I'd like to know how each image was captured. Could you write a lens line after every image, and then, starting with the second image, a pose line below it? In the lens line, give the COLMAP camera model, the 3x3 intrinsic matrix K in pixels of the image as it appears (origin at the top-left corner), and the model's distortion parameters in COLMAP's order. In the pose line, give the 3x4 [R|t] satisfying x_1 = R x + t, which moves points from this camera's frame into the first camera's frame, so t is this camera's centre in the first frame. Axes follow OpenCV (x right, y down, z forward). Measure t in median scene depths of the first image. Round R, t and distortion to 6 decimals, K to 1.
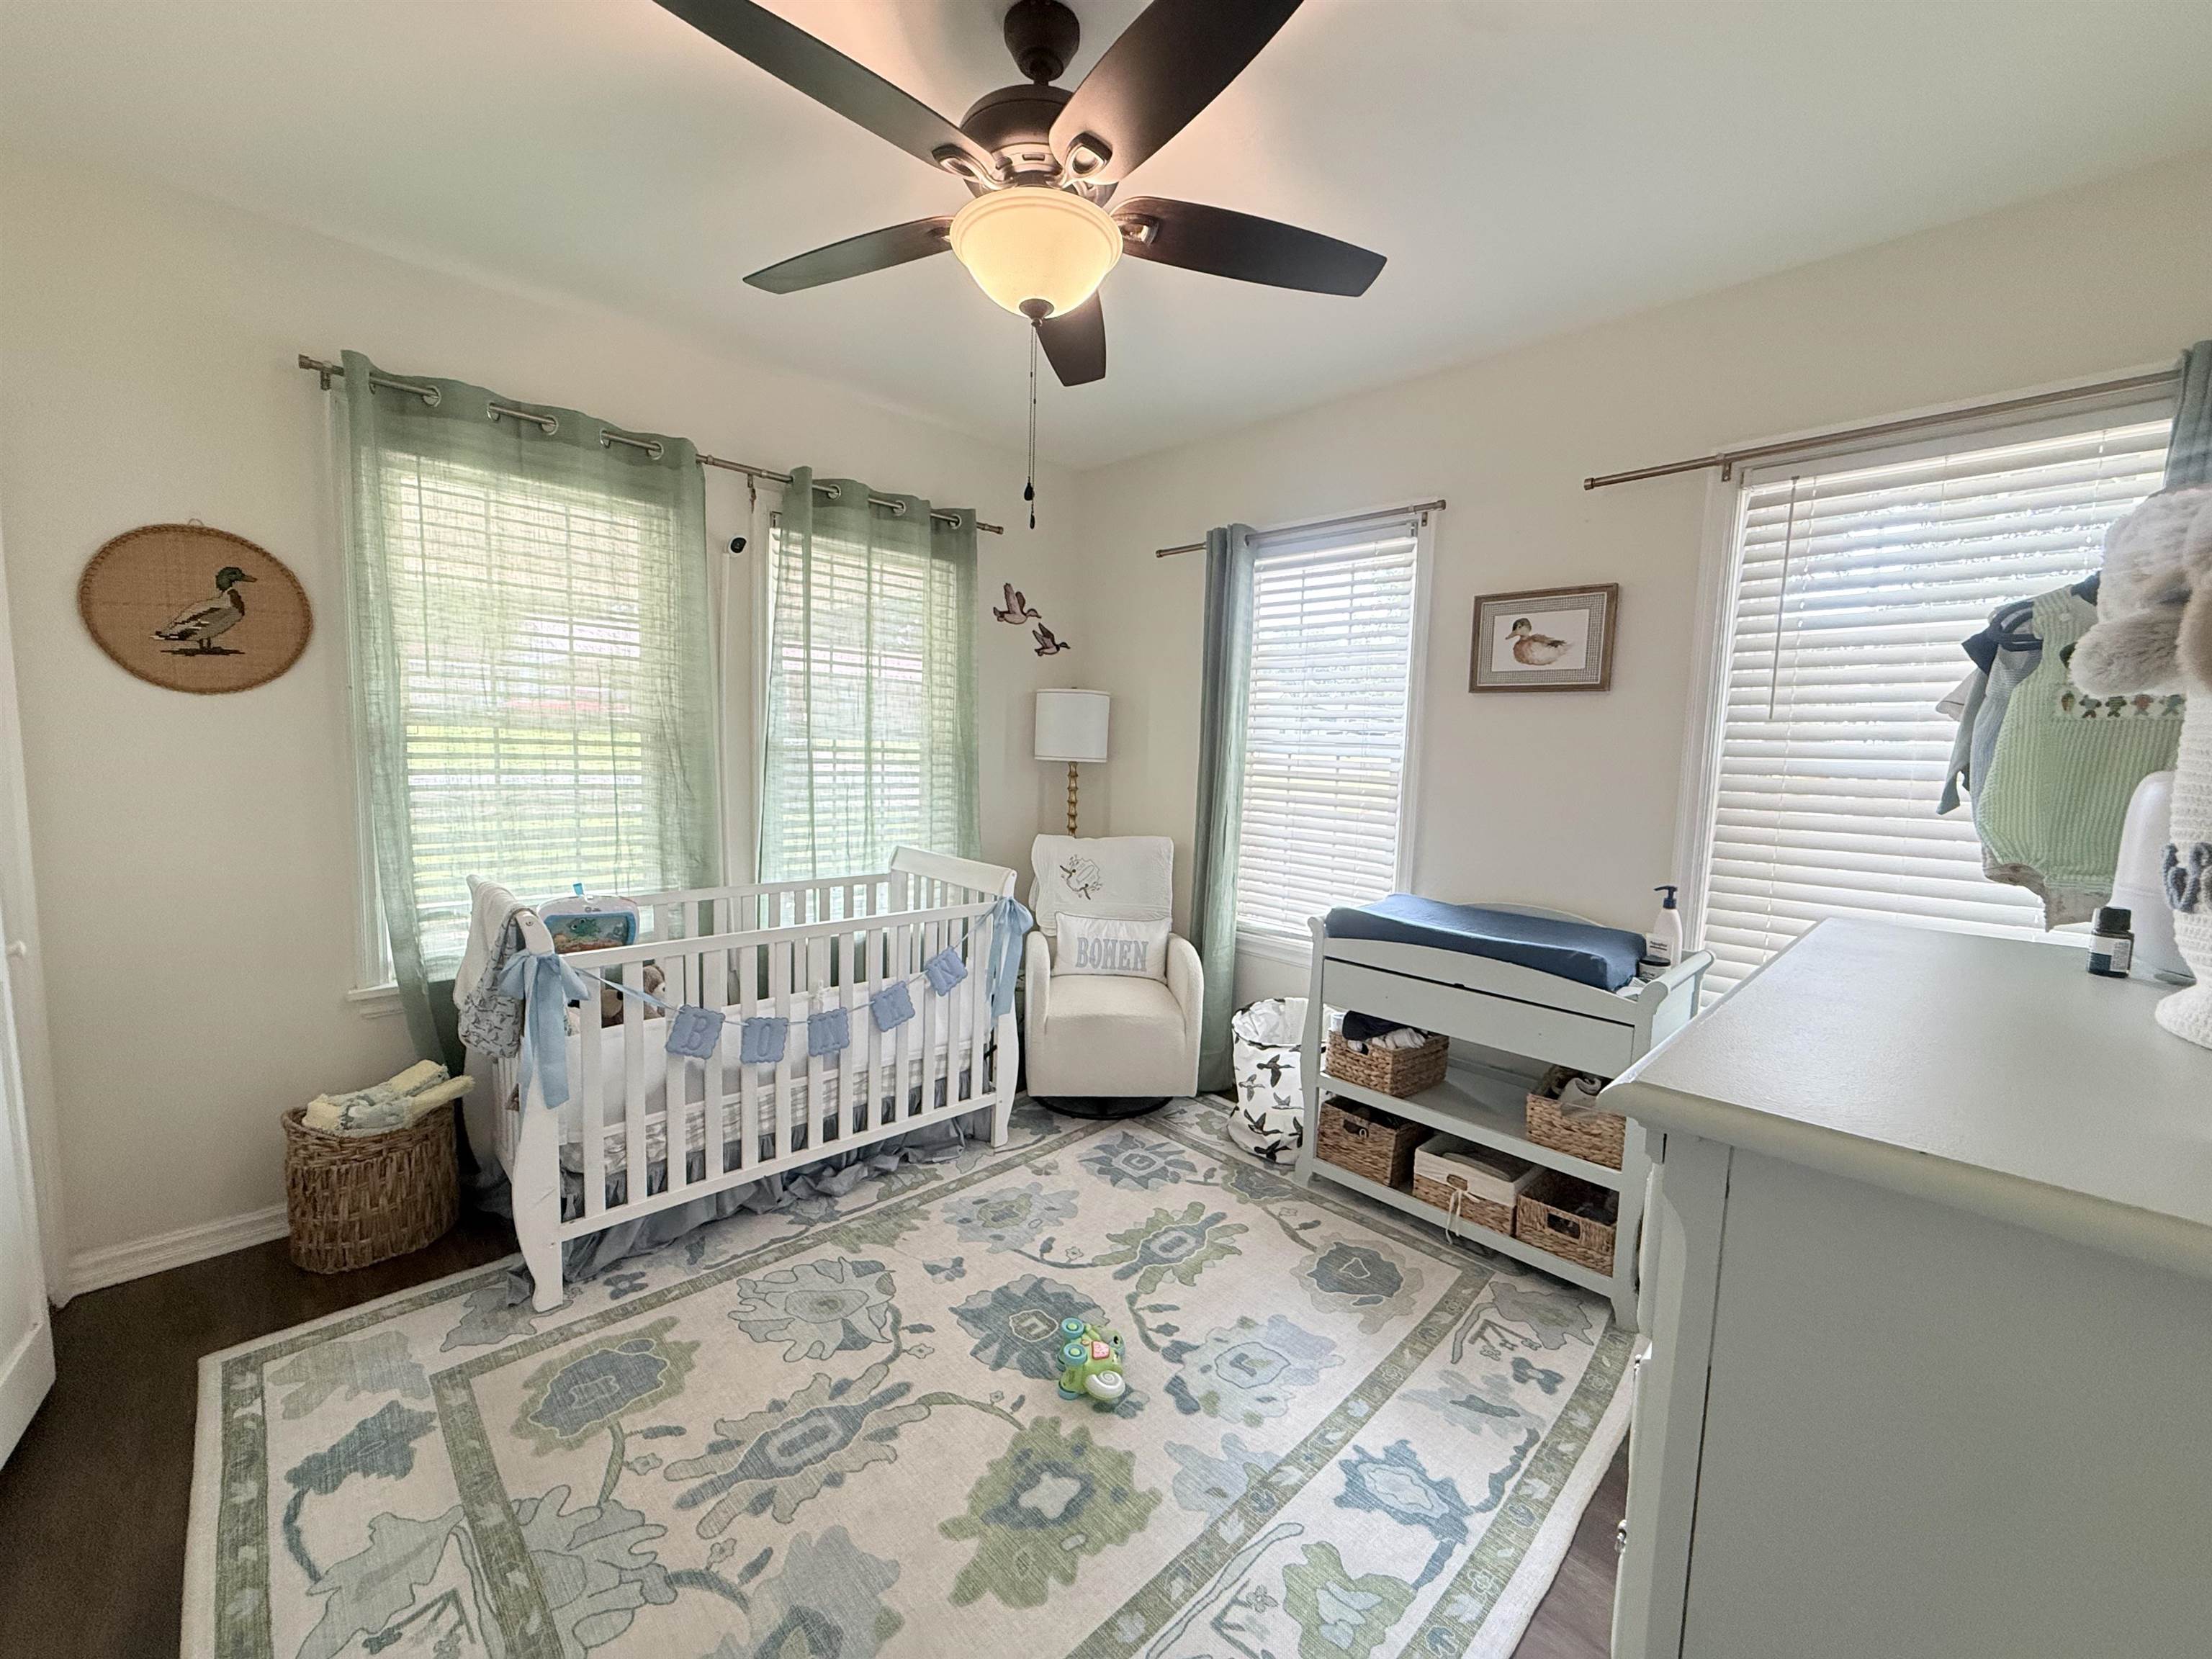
lens RADIAL K [[881.9, 0, 1100.9], [0, 881.9, 829.0], [0, 0, 1]] dist [0.000761, -0.000110]
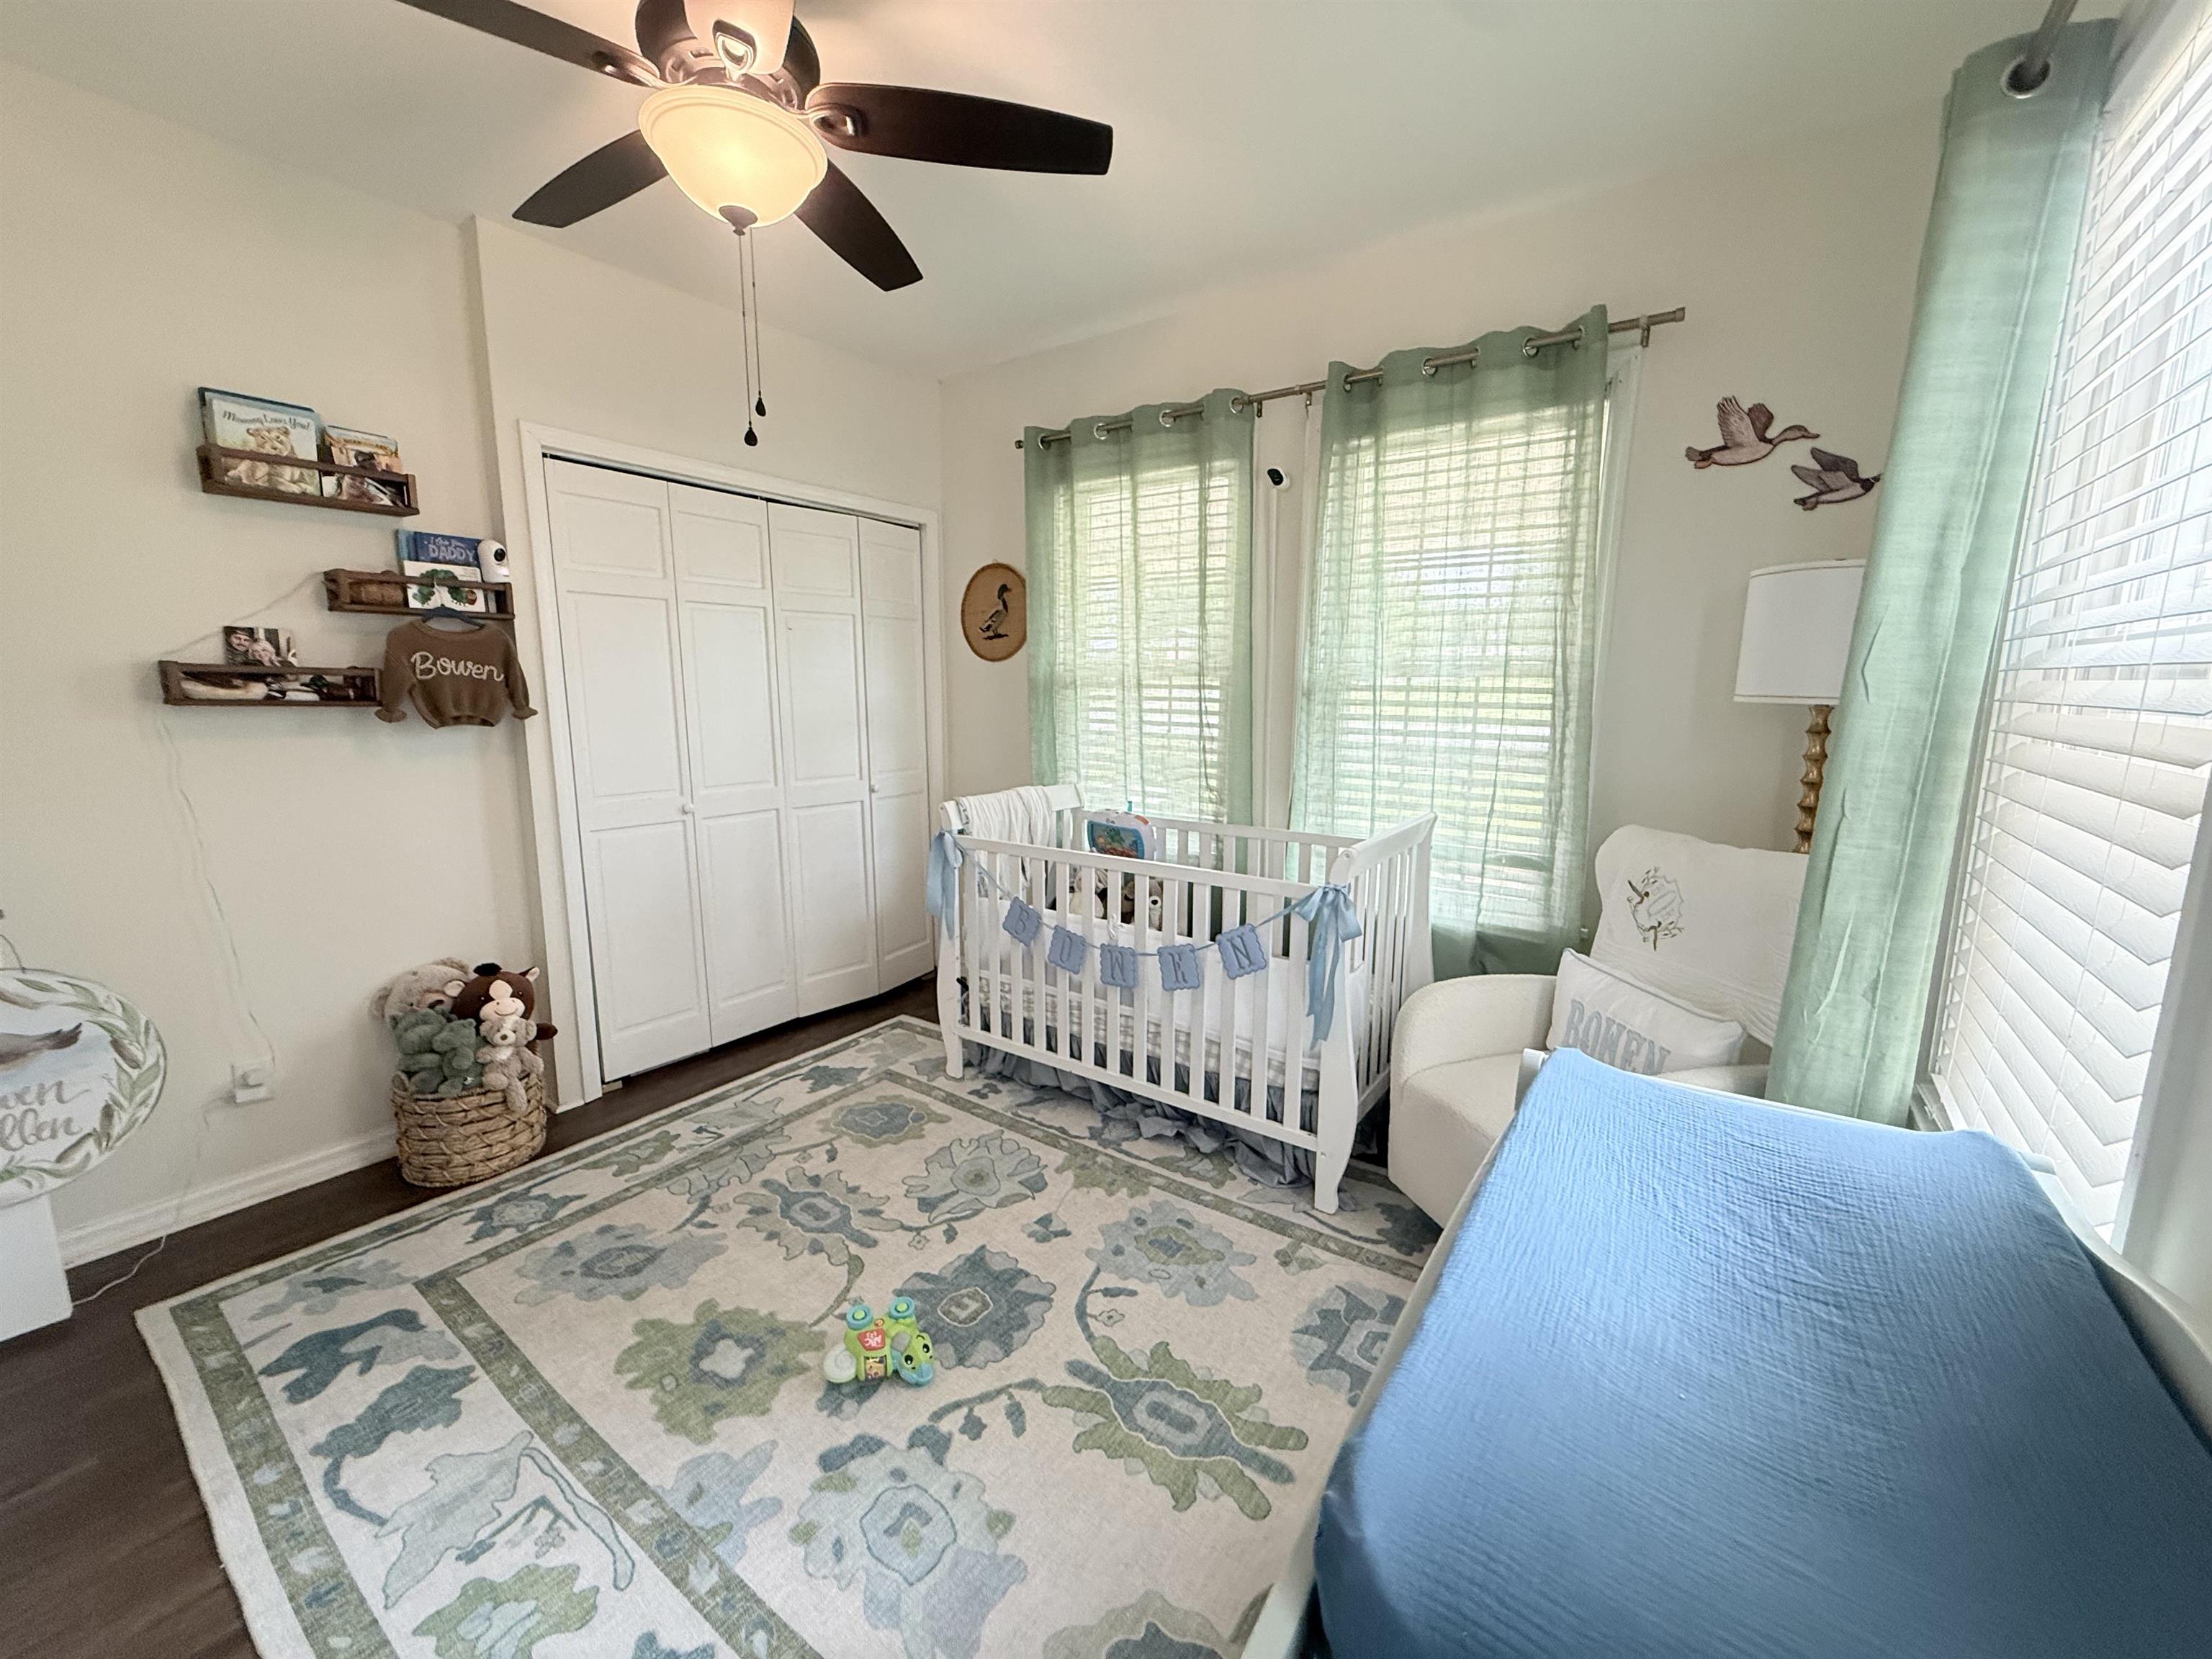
lens RADIAL K [[881.9, 0, 1102.1], [0, 881.9, 833.5], [0, 0, 1]] dist [0.000761, -0.000110]
pose [[0.185835, 0.132954, -0.973544, 0.691554], [-0.092929, 0.988740, 0.117290, -0.039348], [0.978177, 0.068674, 0.196098, 0.823762]]
